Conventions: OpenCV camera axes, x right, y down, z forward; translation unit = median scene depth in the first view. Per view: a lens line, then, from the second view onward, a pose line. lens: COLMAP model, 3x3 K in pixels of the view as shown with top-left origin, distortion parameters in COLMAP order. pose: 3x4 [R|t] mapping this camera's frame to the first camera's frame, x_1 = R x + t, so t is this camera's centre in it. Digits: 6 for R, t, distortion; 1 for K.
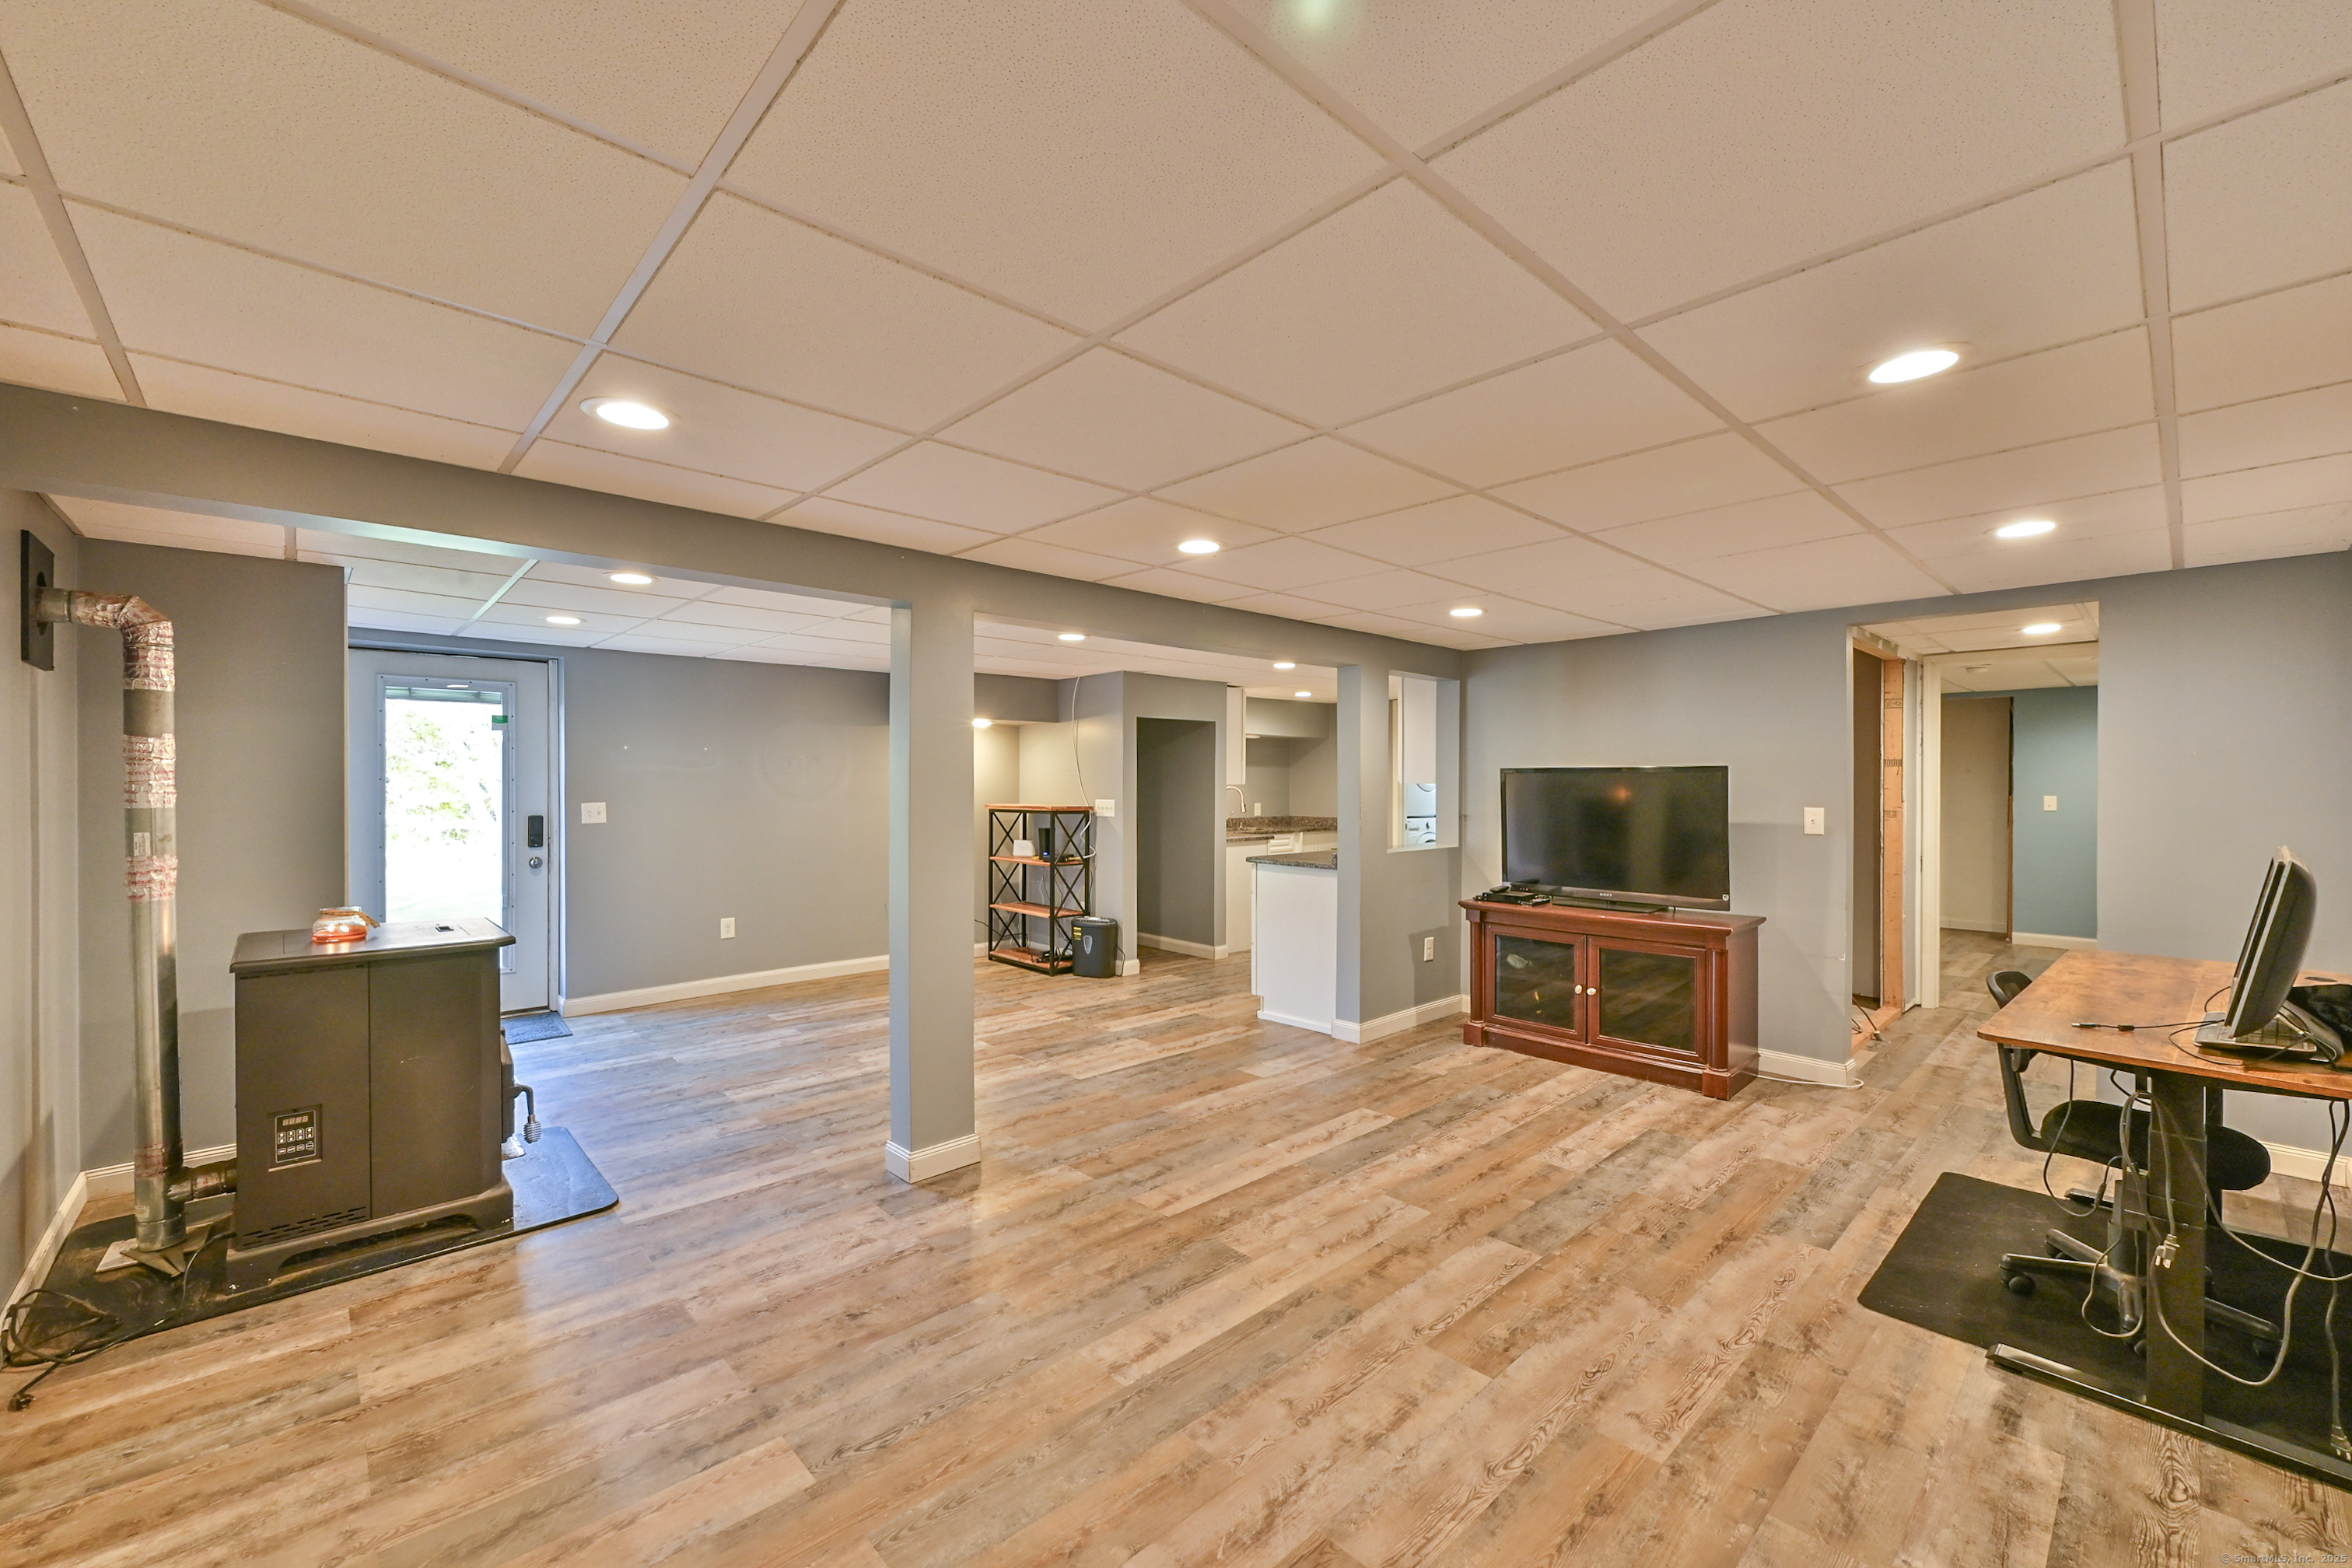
lens RADIAL K [[937.9, 0, 1153.0], [0, 937.9, 774.3], [0, 0, 1]] dist [-0.000500, -0.000465]
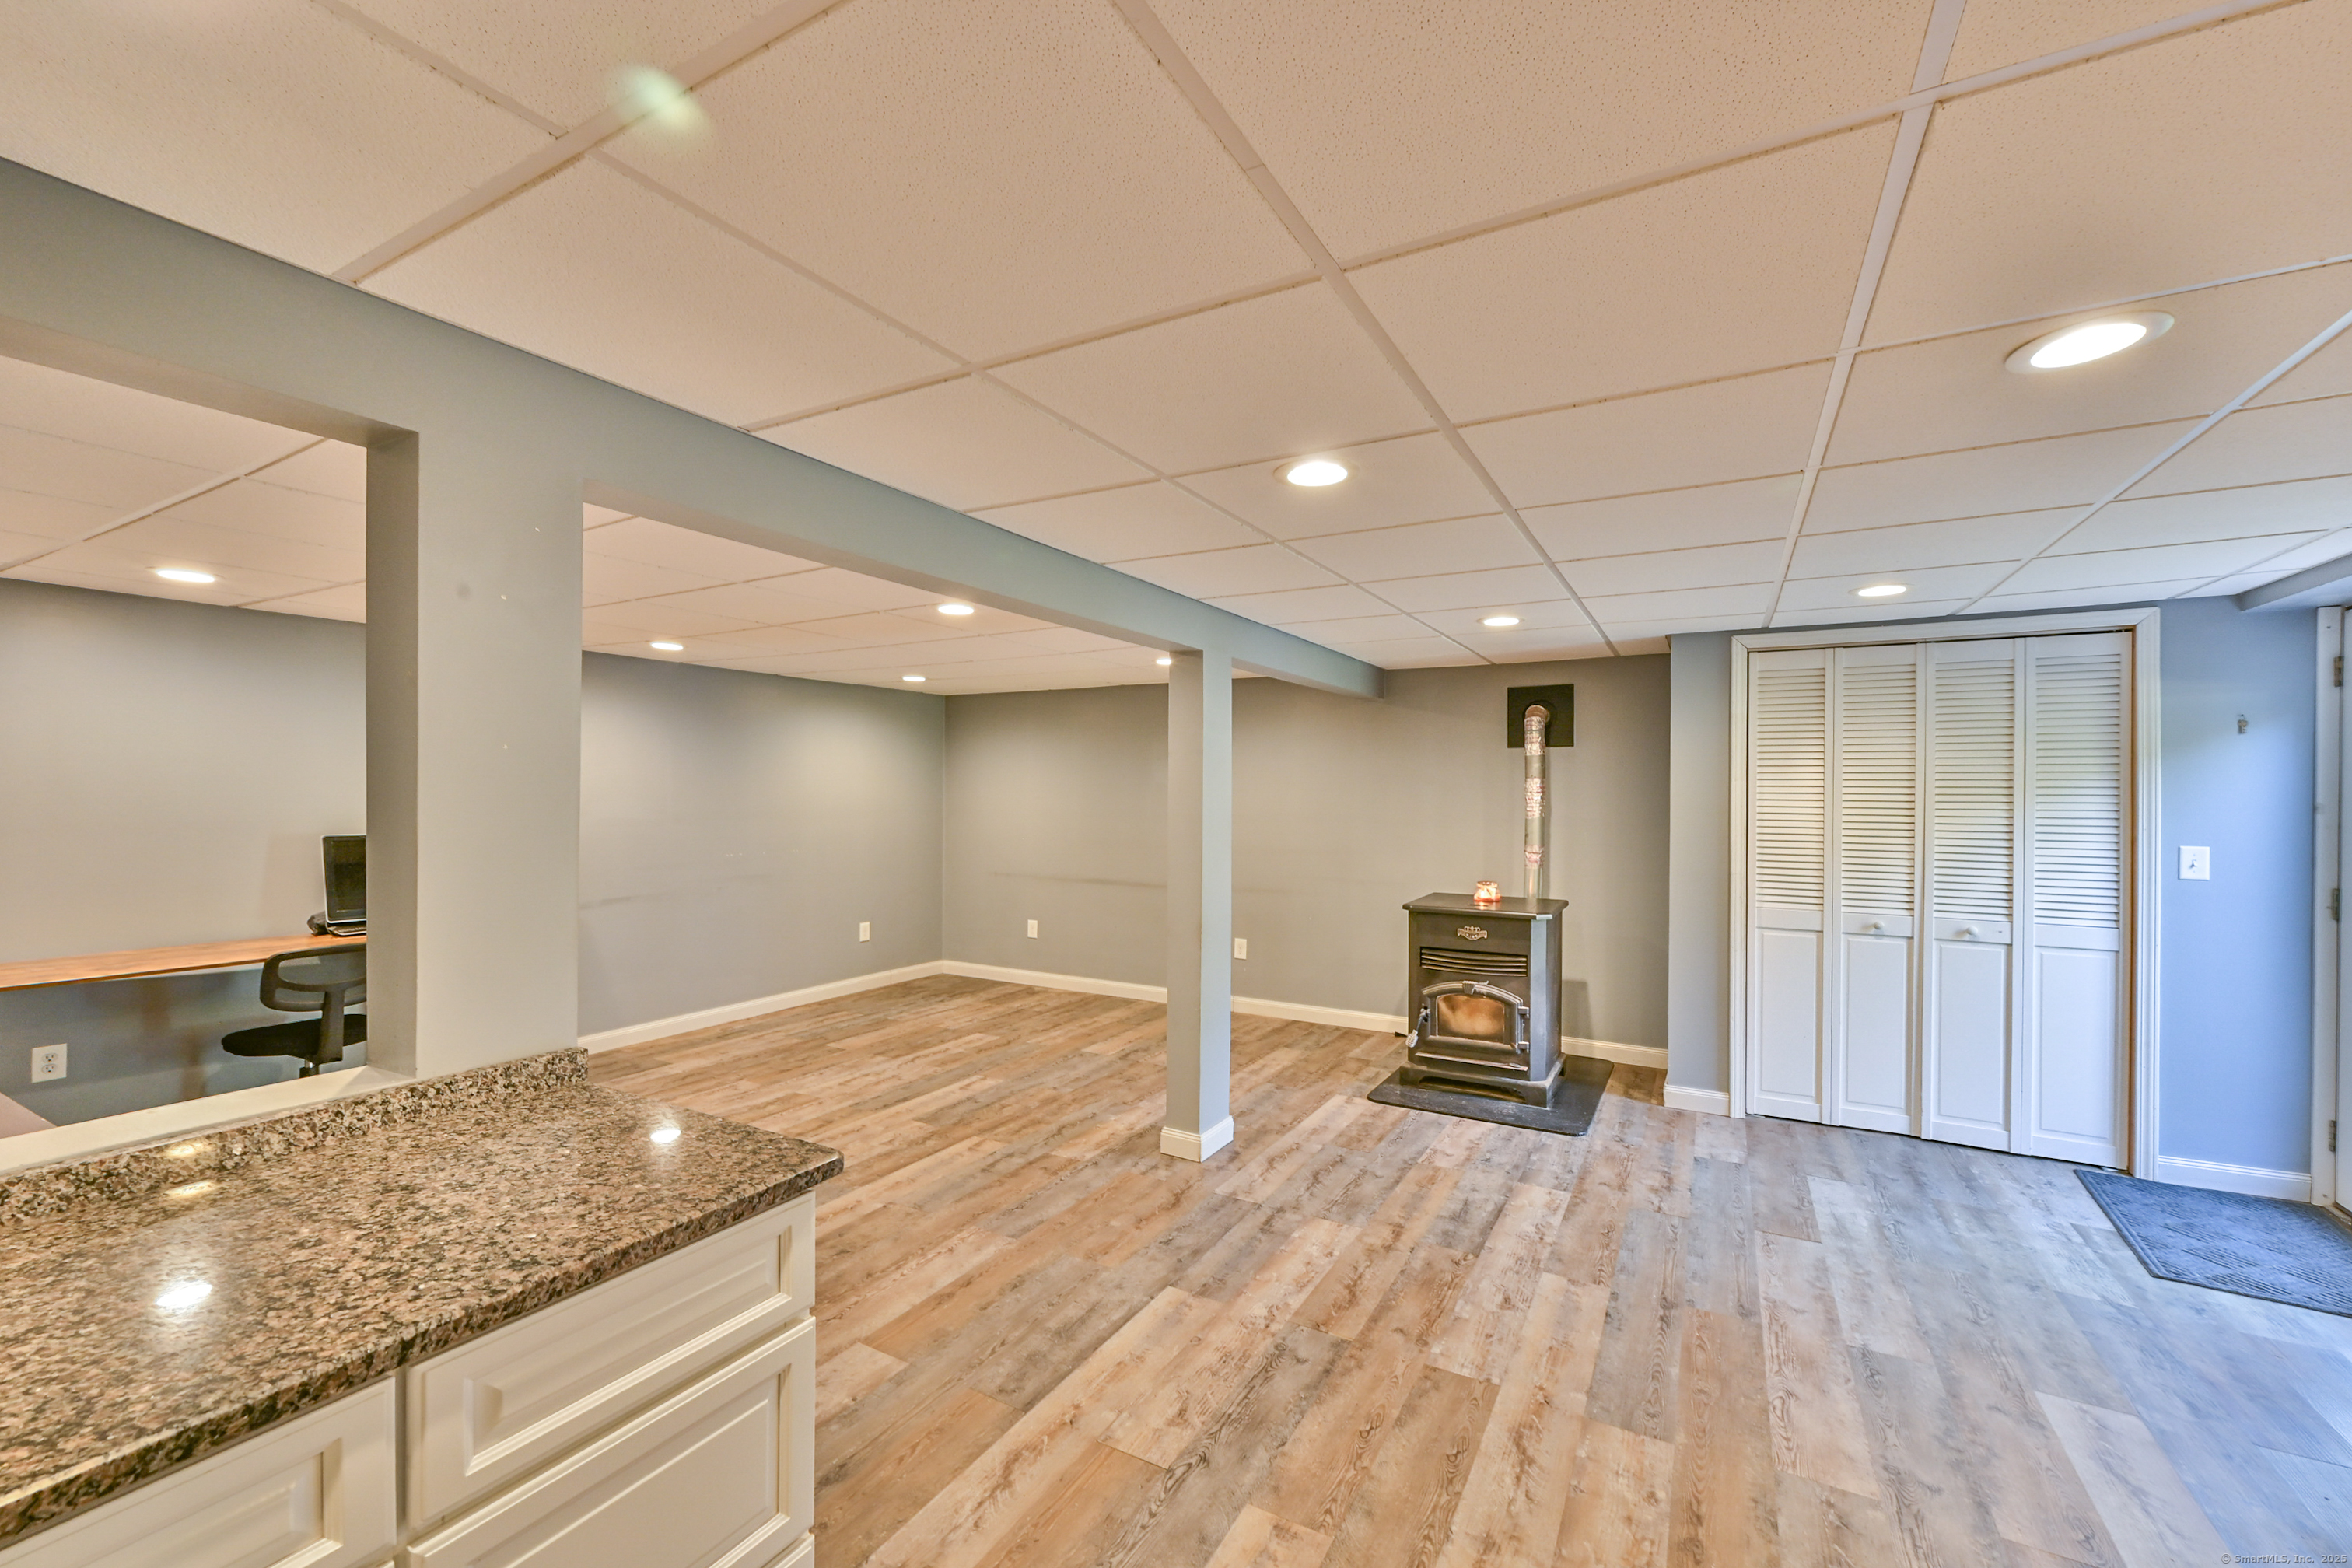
lens RADIAL K [[937.9, 0, 1192.6], [0, 937.9, 788.1], [0, 0, 1]] dist [-0.000500, -0.000465]
pose [[-0.939430, -0.009095, -0.342620, 0.181854], [-0.005579, 0.999921, -0.011248, -0.000663], [0.342696, -0.008655, -0.939407, 2.320867]]
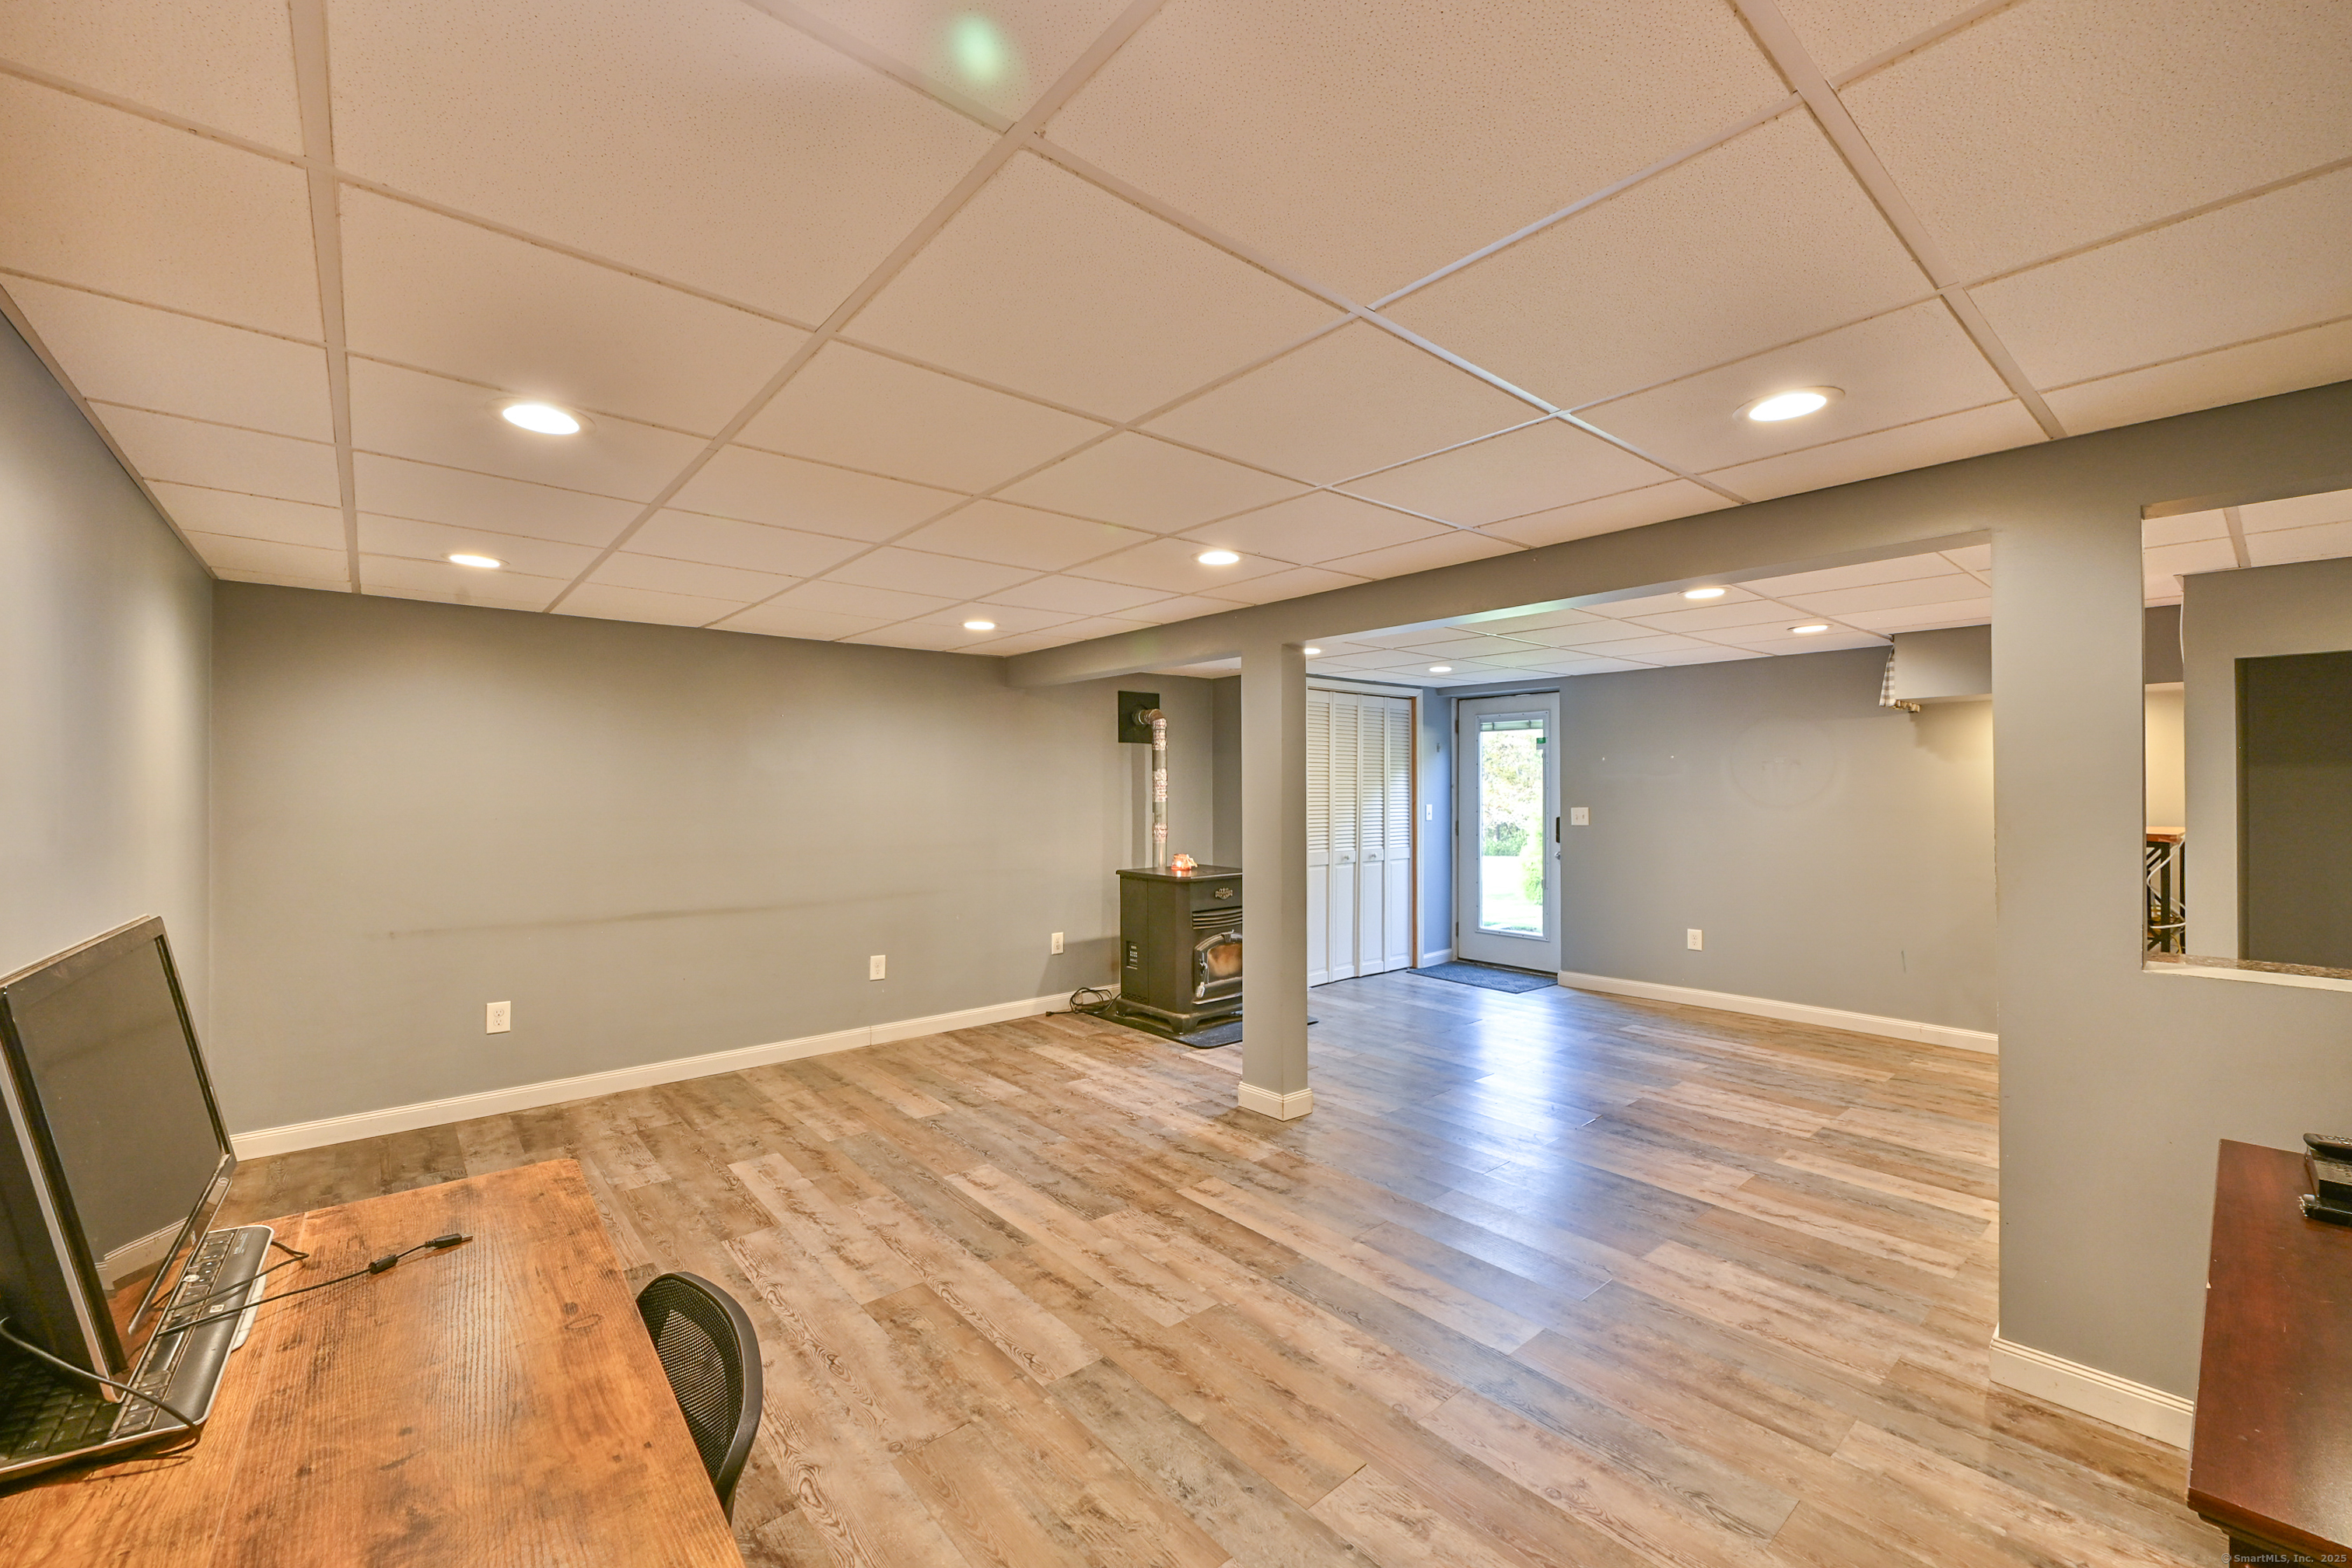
lens RADIAL K [[937.9, 0, 1200.1], [0, 937.9, 773.6], [0, 0, 1]] dist [-0.000500, -0.000465]
pose [[-0.008627, -0.016461, -0.999827, 1.104580], [0.010335, 0.999810, -0.016550, 0.005303], [0.999909, -0.010476, -0.008455, 1.034747]]
